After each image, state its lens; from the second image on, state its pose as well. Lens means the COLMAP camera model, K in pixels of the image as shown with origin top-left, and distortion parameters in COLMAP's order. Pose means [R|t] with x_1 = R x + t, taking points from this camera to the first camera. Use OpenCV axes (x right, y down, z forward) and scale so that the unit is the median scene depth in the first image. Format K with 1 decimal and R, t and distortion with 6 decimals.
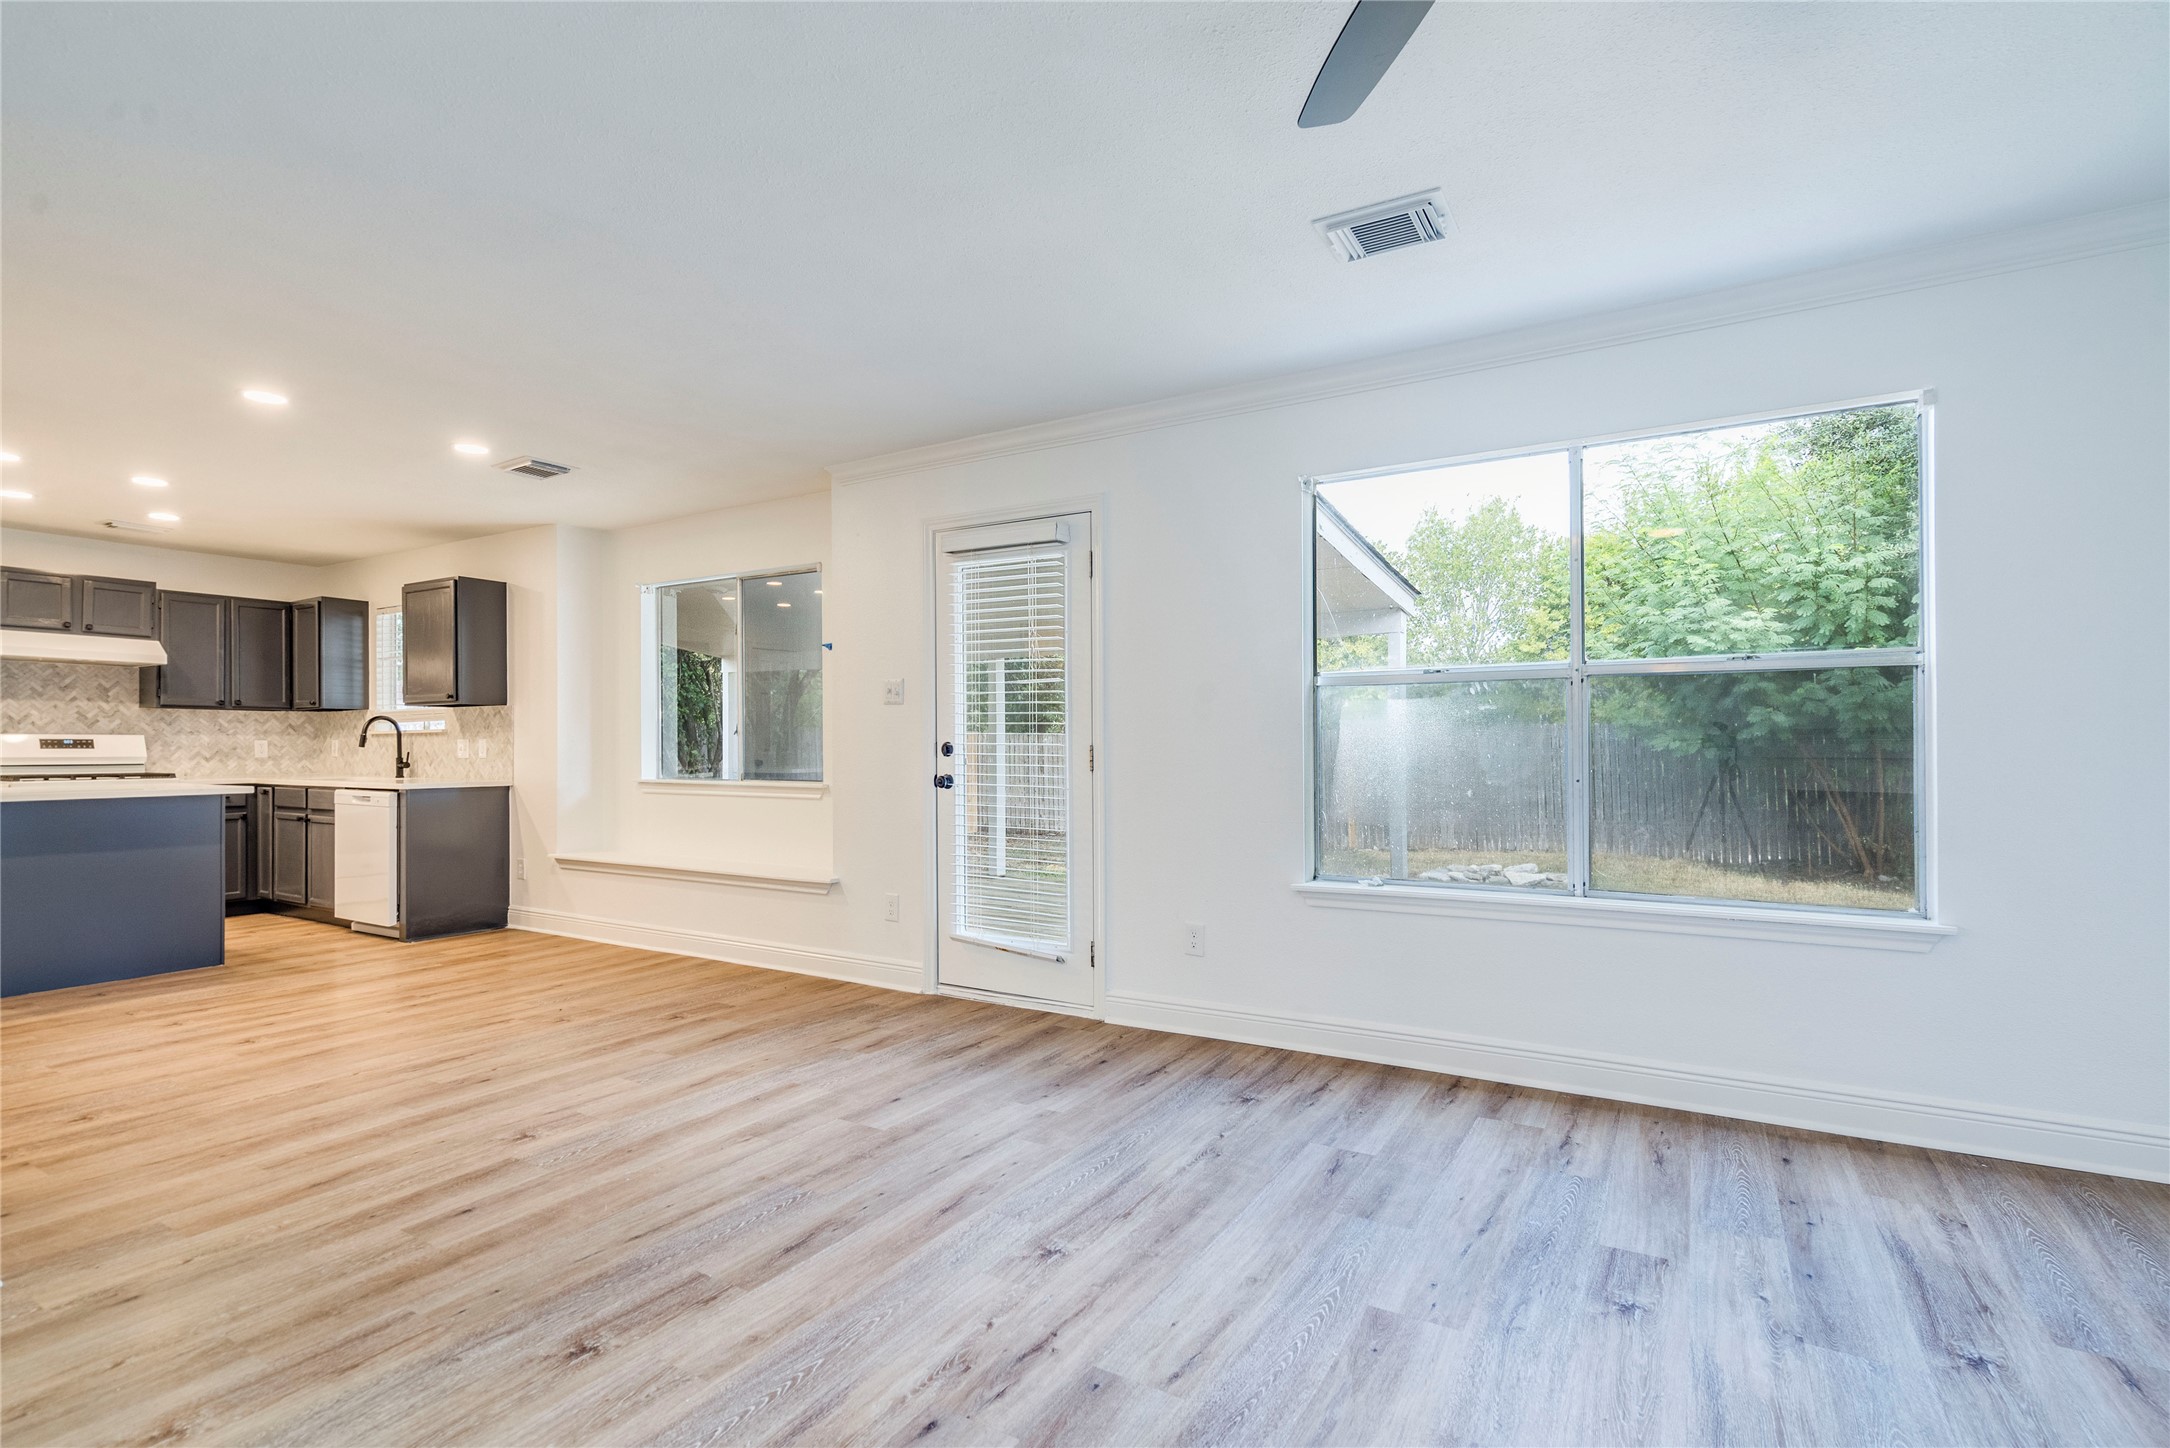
lens RADIAL K [[1051.1, 0, 1082.6], [0, 1051.1, 762.1], [0, 0, 1]] dist [-0.015491, -0.000359]
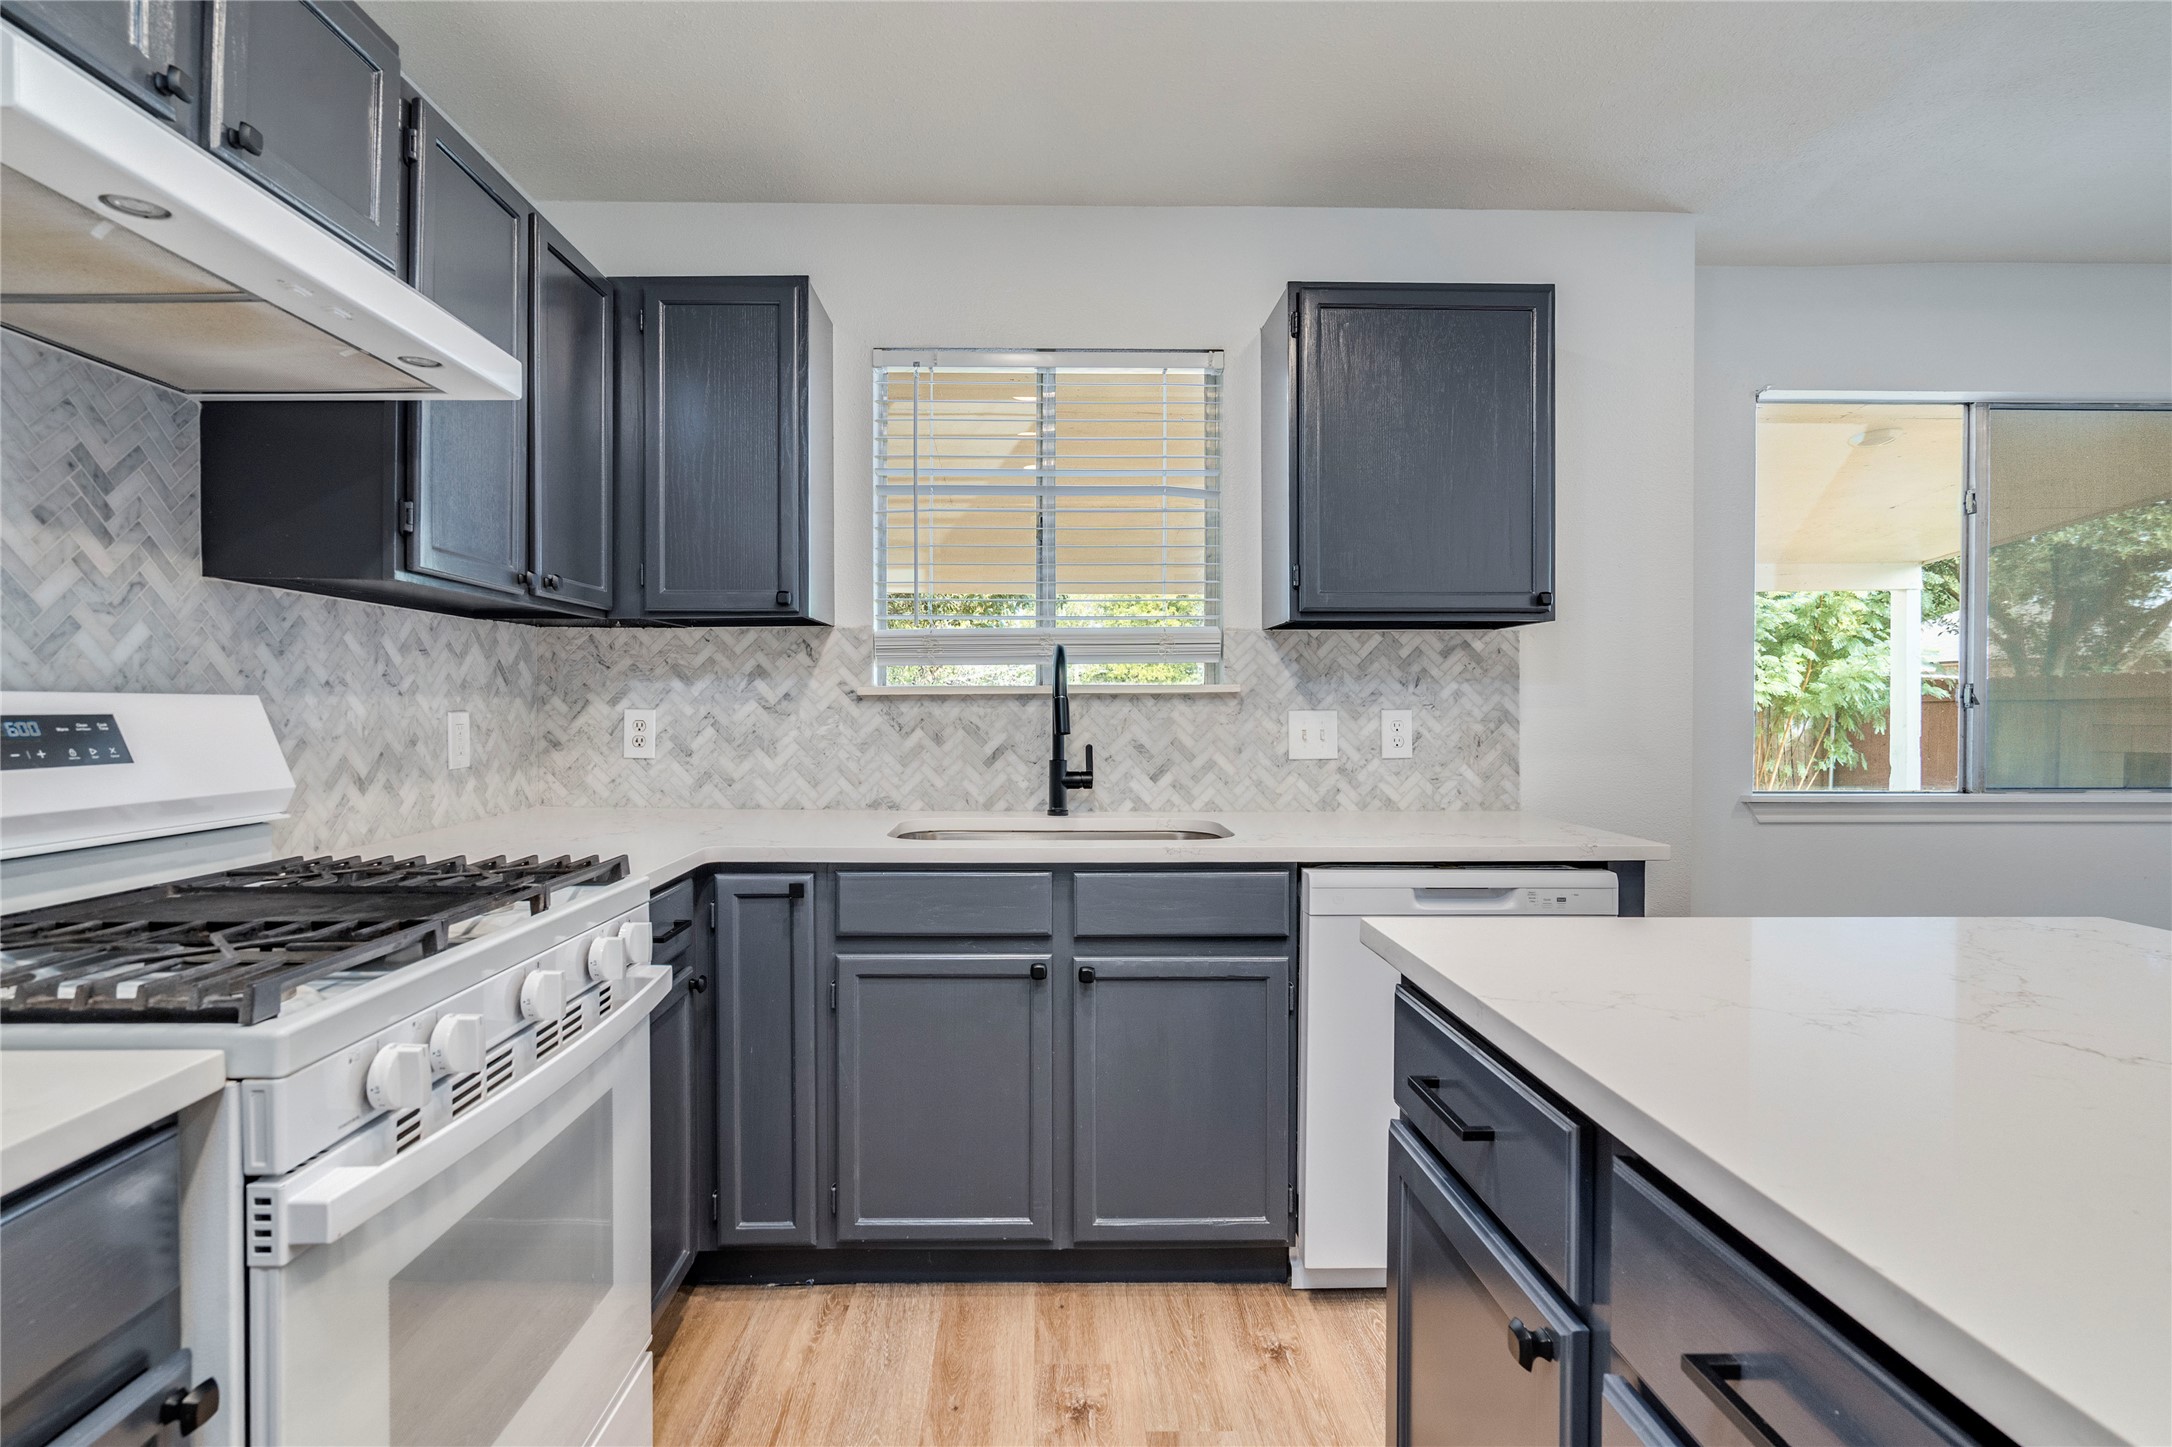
lens RADIAL K [[1066.9, 0, 1066.2], [0, 1066.9, 727.4], [0, 0, 1]] dist [0.001151, 0.000730]
pose [[0.850121, -0.009680, 0.526498, -0.910147], [0.007334, 0.999952, 0.006544, -0.019553], [-0.526536, -0.001702, 0.850151, 0.726567]]
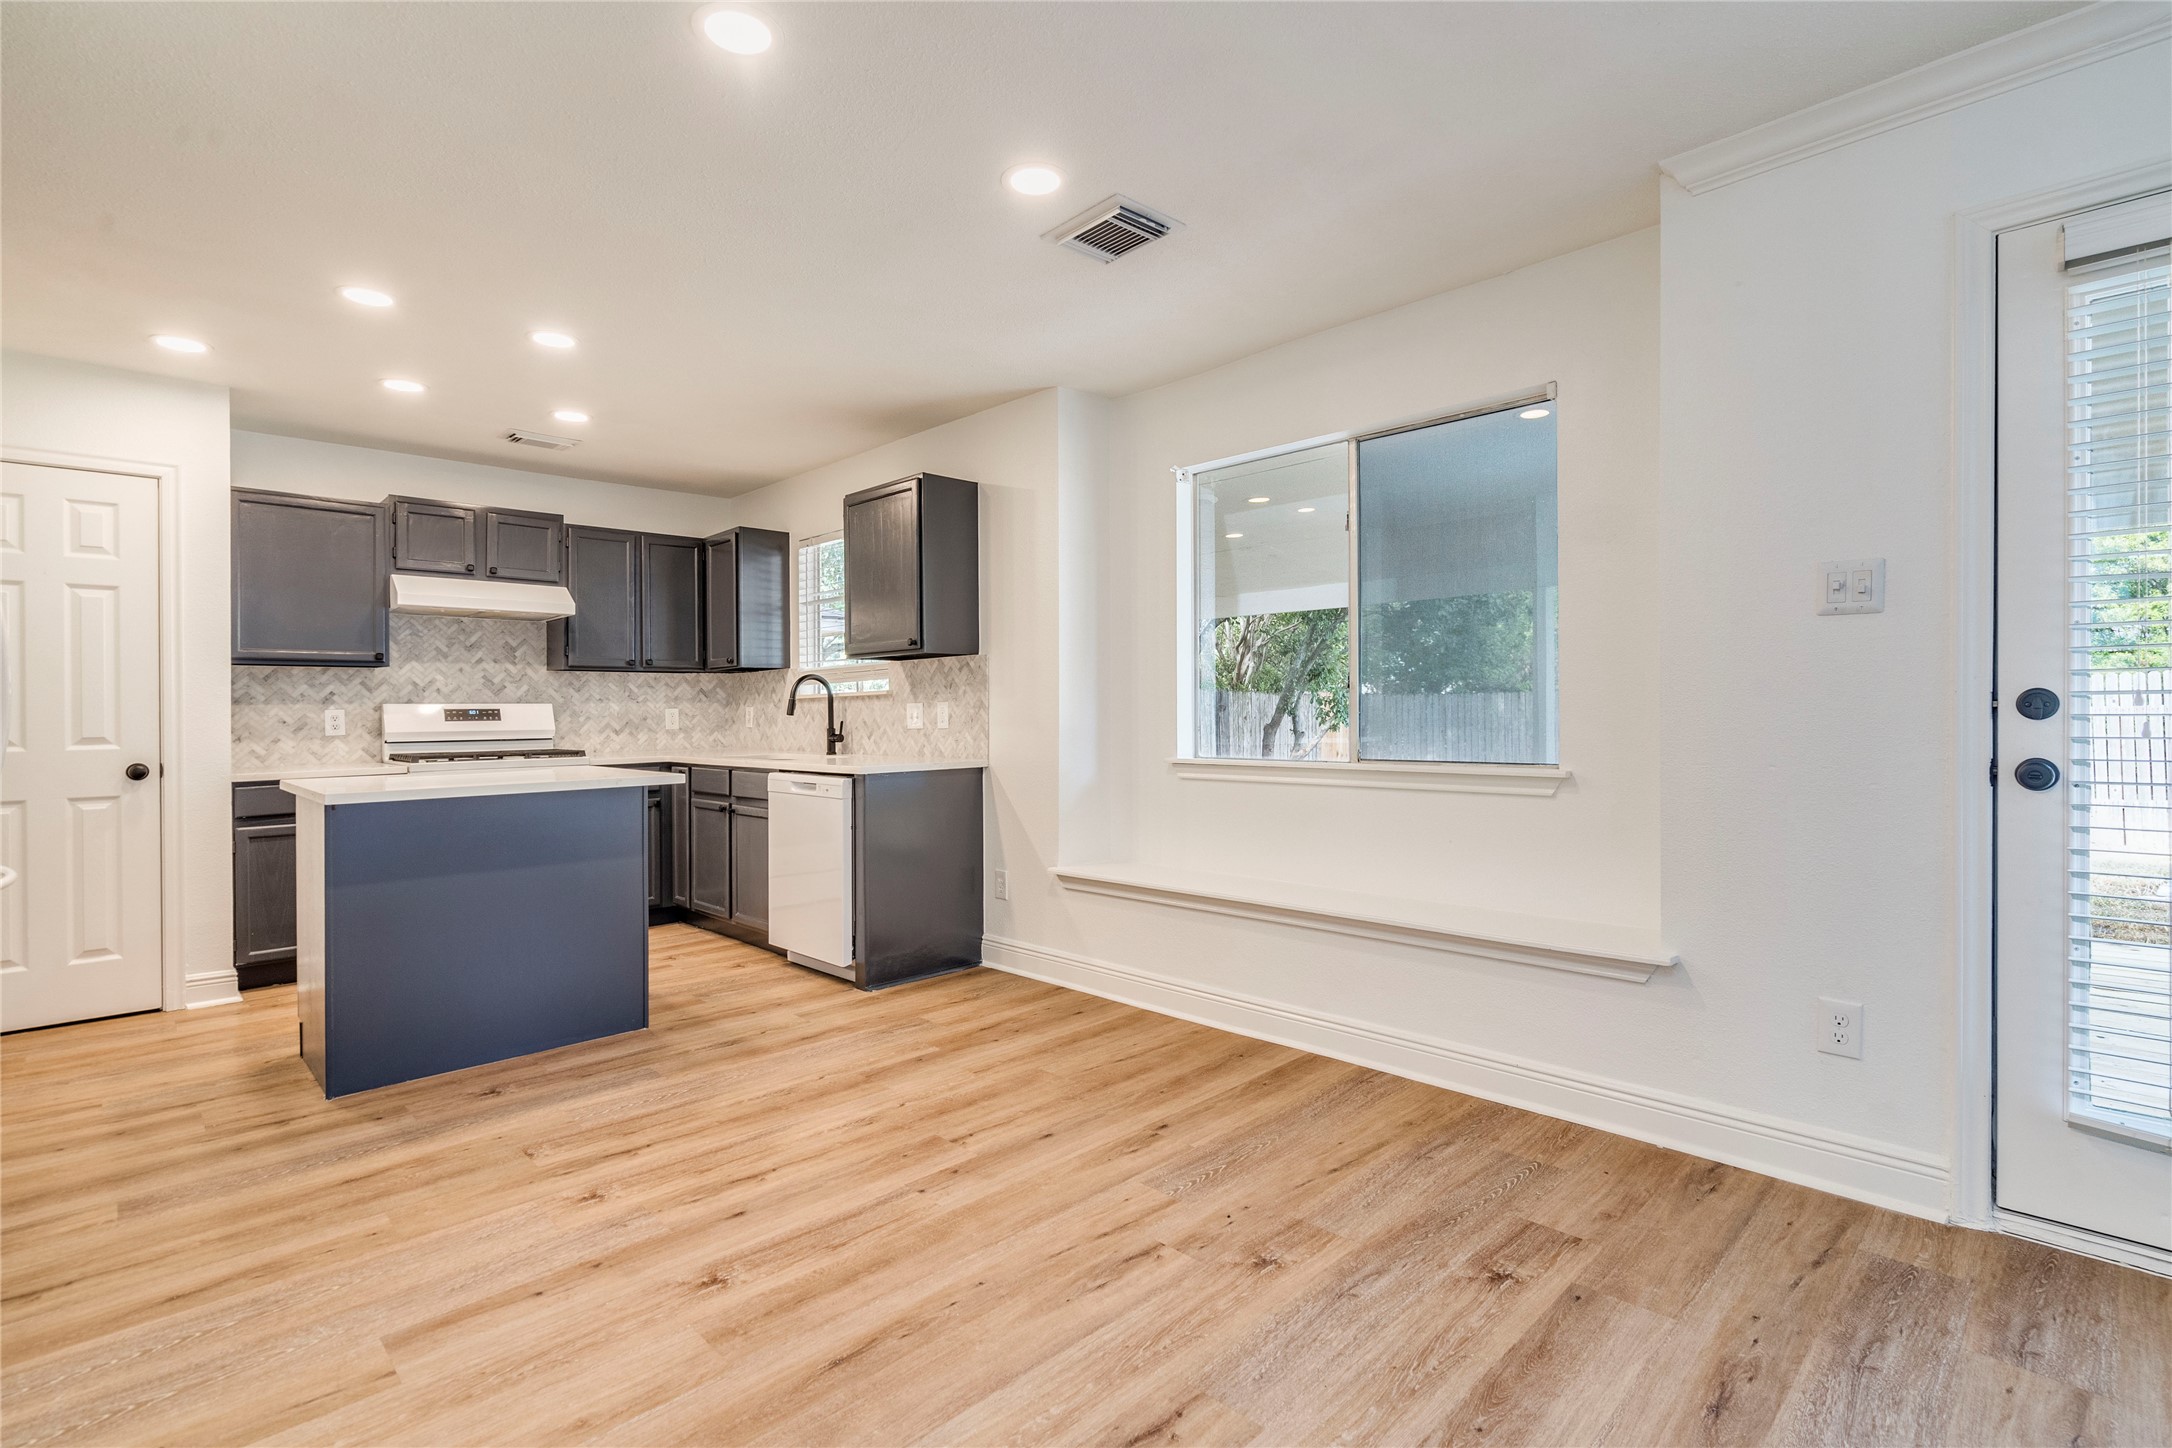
lens RADIAL K [[1040.6, 0, 1075.7], [0, 1040.6, 724.1], [0, 0, 1]] dist [-0.013183, -0.000053]
pose [[0.963386, -0.008495, -0.267985, -0.293521], [0.007833, 0.999963, -0.003537, -0.003560], [0.268005, 0.001308, 0.963417, 0.329400]]
